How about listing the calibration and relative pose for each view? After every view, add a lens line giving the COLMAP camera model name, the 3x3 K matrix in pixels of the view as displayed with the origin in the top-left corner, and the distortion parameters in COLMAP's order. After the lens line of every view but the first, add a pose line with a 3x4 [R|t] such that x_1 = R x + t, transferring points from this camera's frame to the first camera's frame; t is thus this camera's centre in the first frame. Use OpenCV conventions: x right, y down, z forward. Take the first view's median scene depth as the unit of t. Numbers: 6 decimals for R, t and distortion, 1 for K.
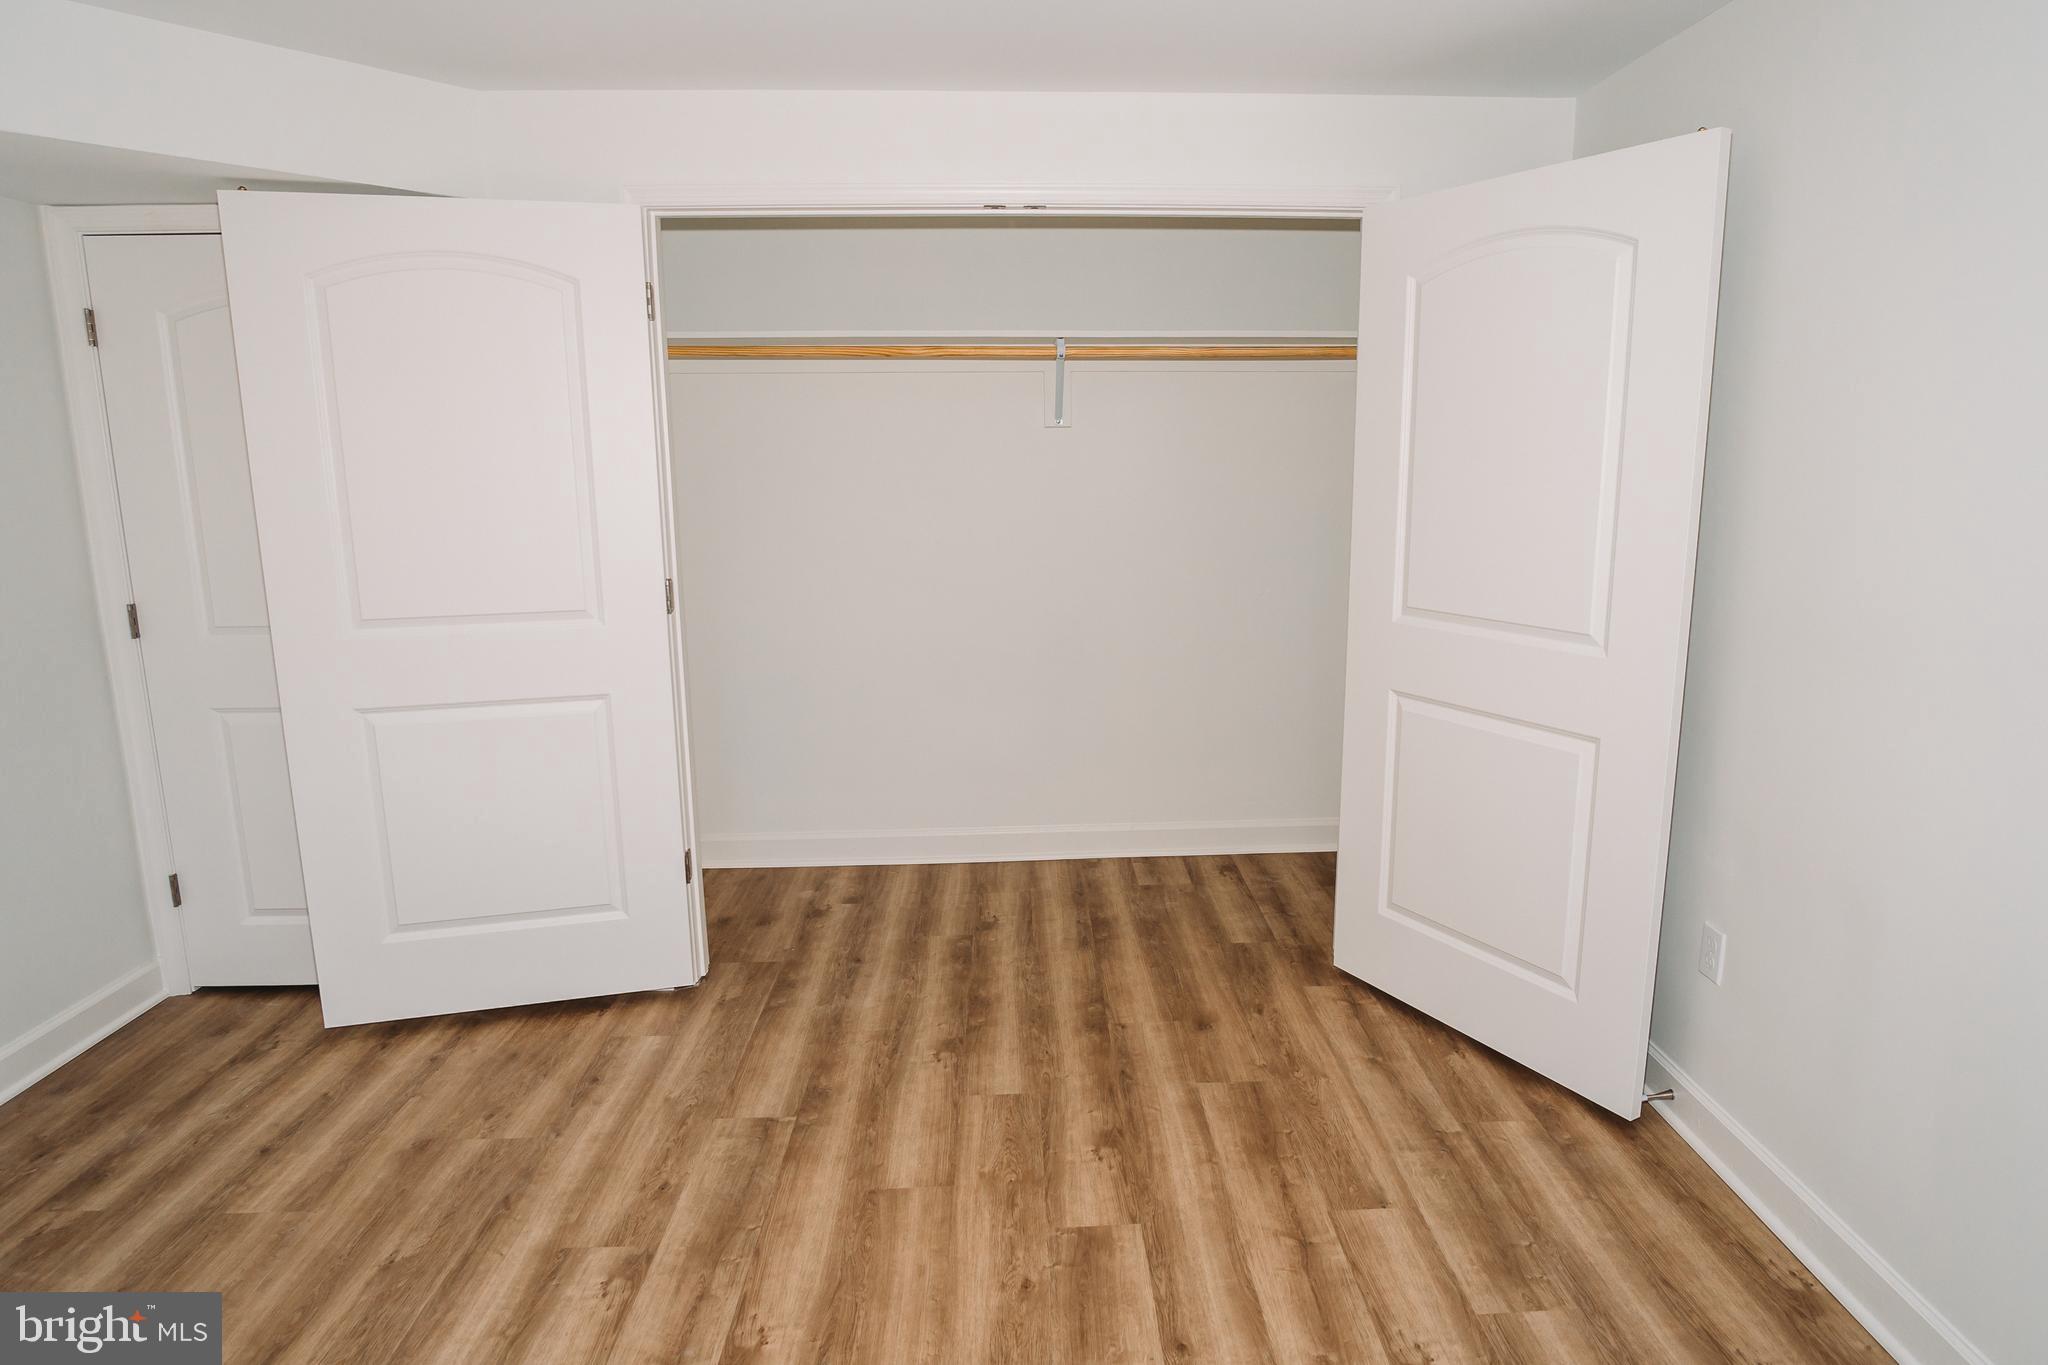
lens RADIAL K [[1125.8, 0, 1049.4], [0, 1125.8, 653.2], [0, 0, 1]] dist [-0.036837, 0.009474]
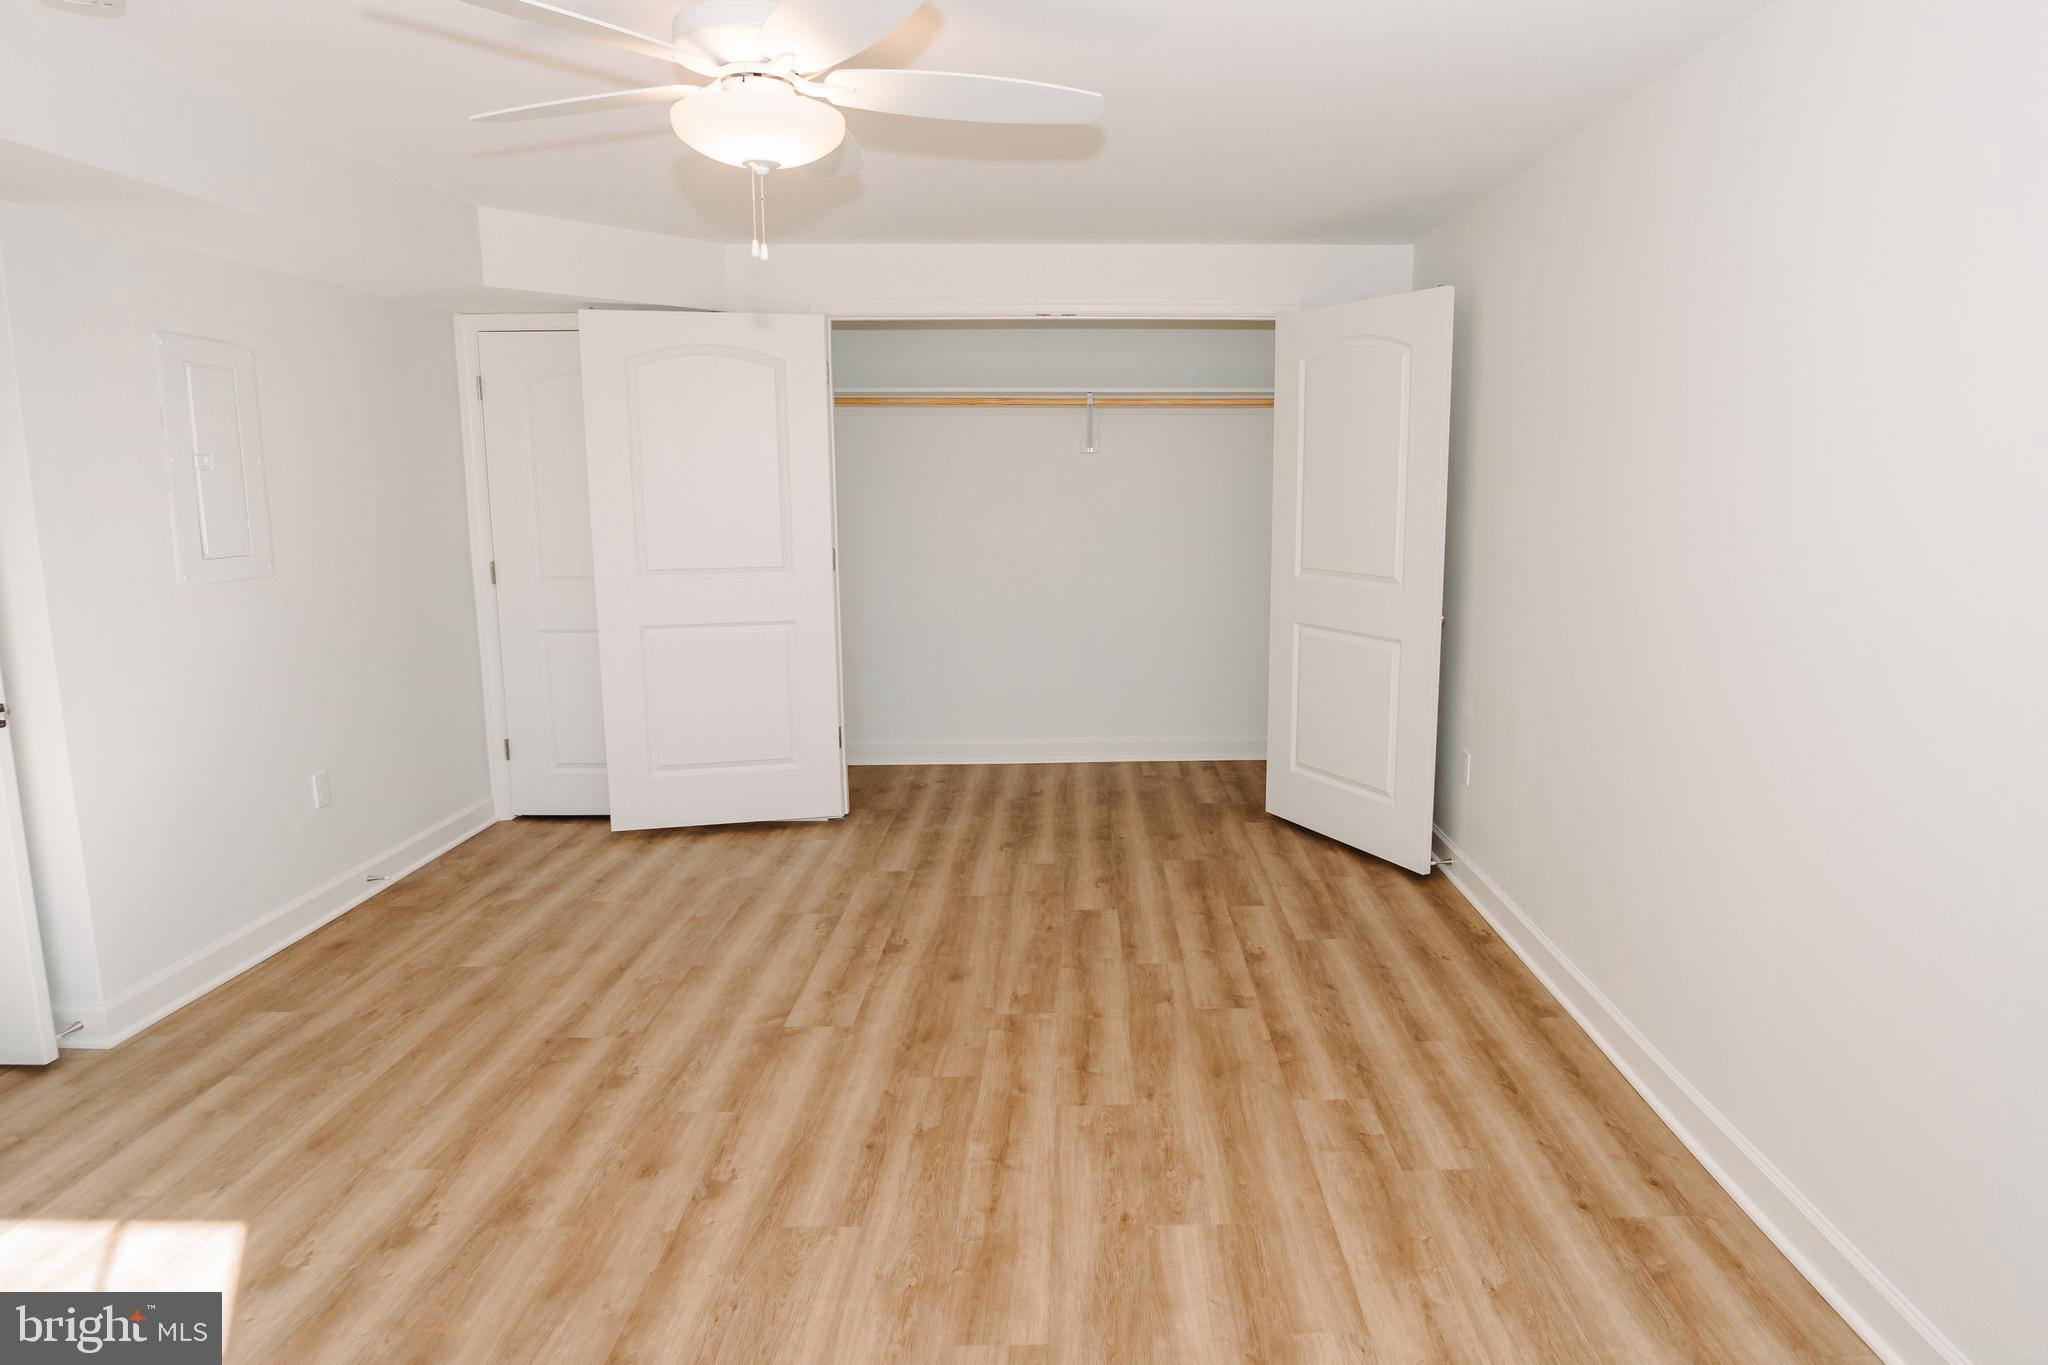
lens RADIAL K [[1136.0, 0, 1092.8], [0, 1136.0, 656.9], [0, 0, 1]] dist [-0.038498, 0.011985]
pose [[0.999799, 0.007684, -0.018534, 0.056301], [-0.008053, 0.999770, -0.019890, 0.119011], [0.018377, 0.020035, 0.999630, -0.598312]]
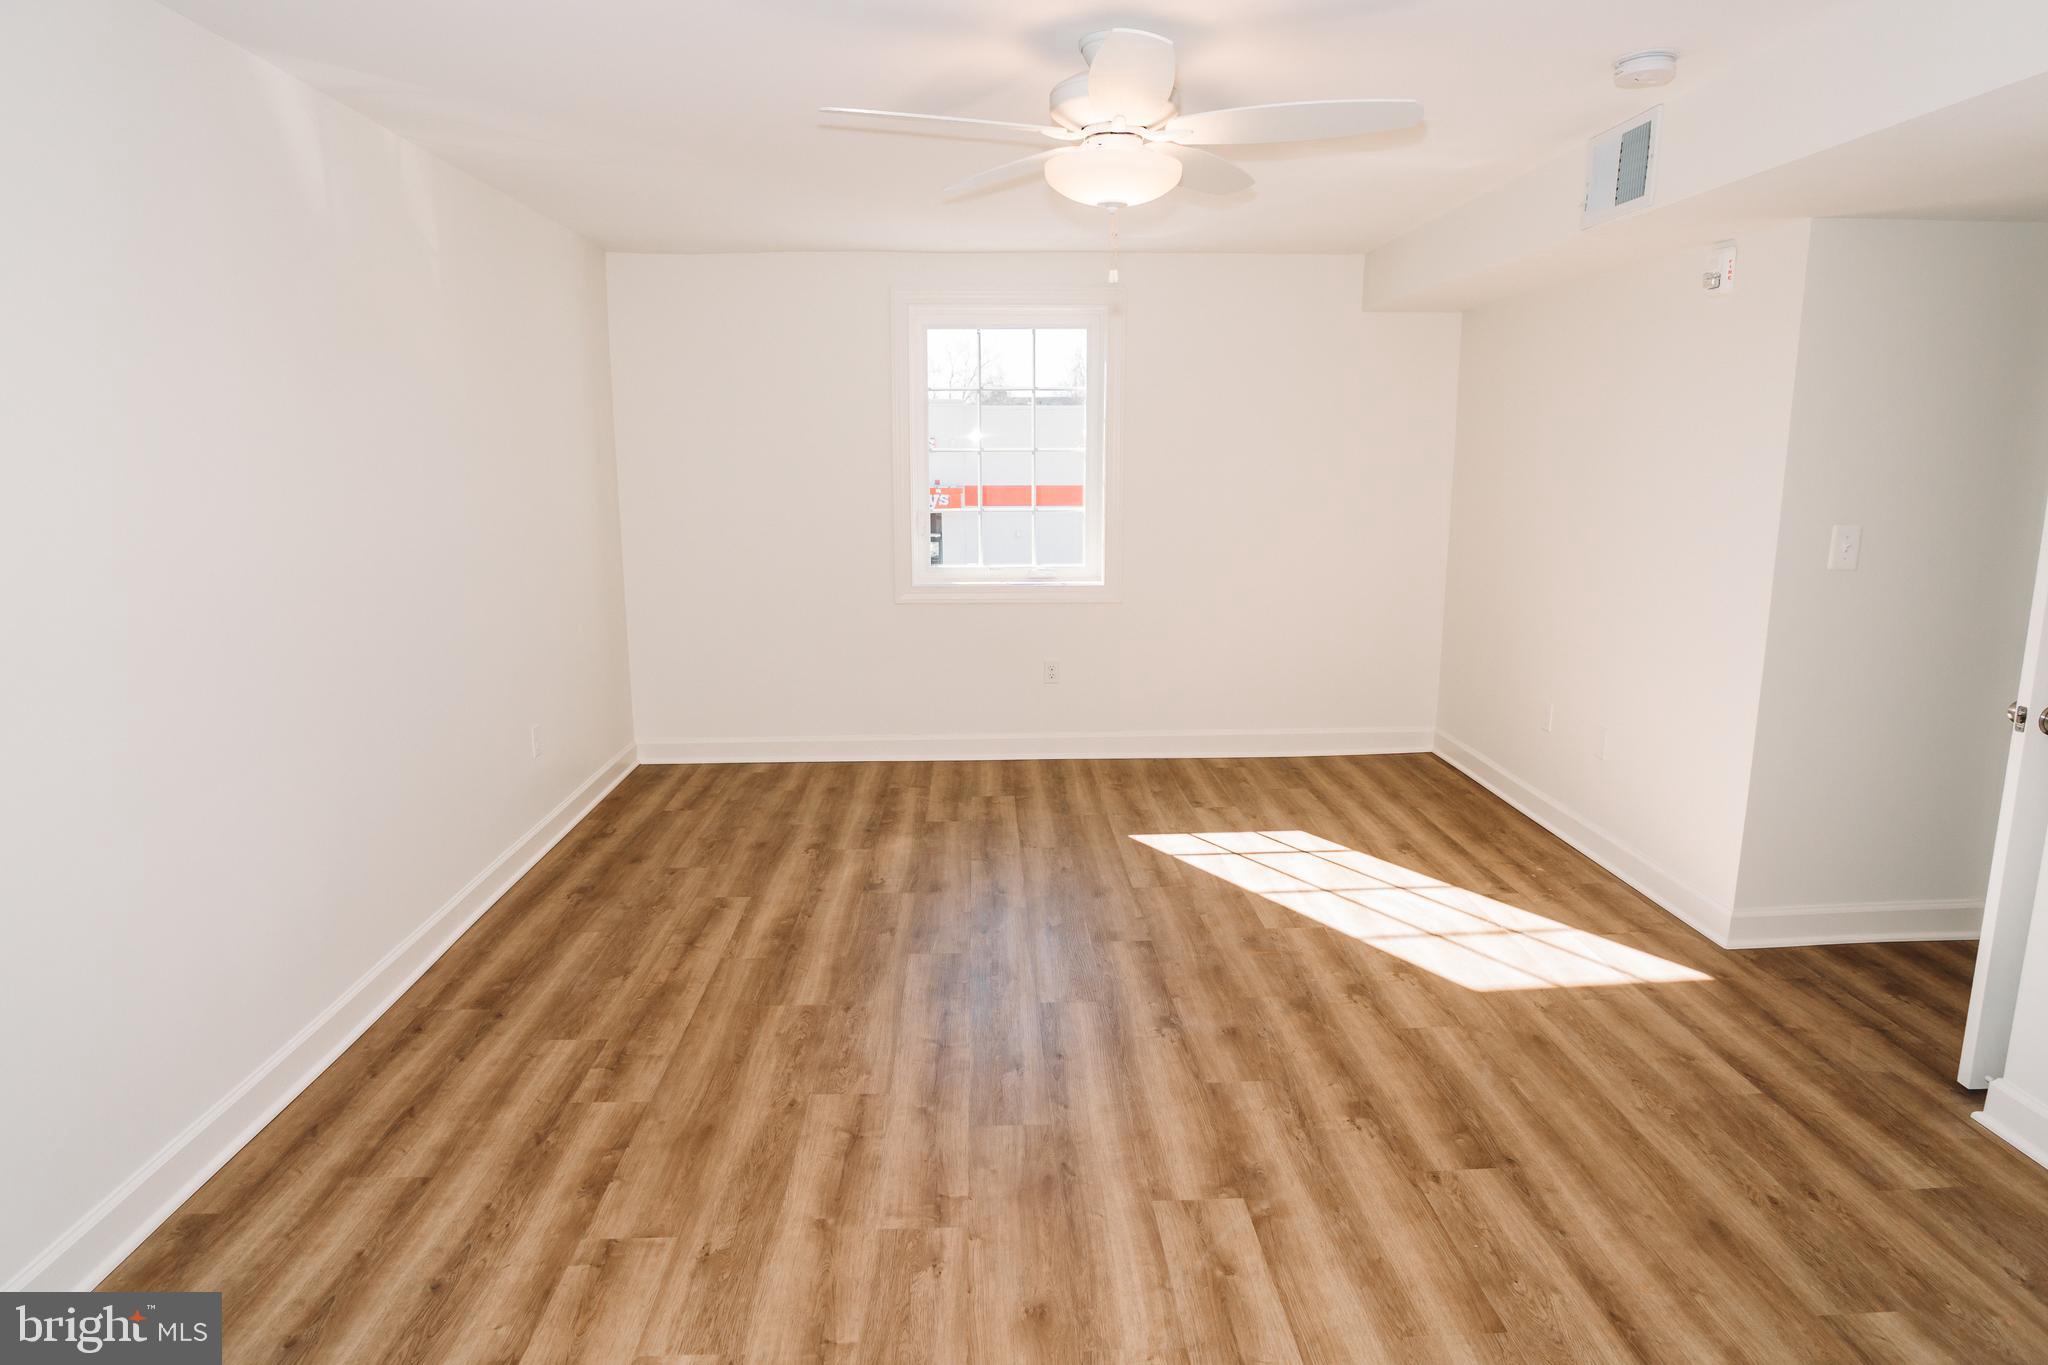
lens RADIAL K [[1144.5, 0, 988.5], [0, 1144.5, 650.0], [0, 0, 1]] dist [-0.038818, 0.012639]
pose [[-0.999762, 0.004358, 0.021356, -0.091581], [0.011533, 0.937168, 0.348687, -0.199089], [-0.018494, 0.348851, -0.936996, 1.094960]]
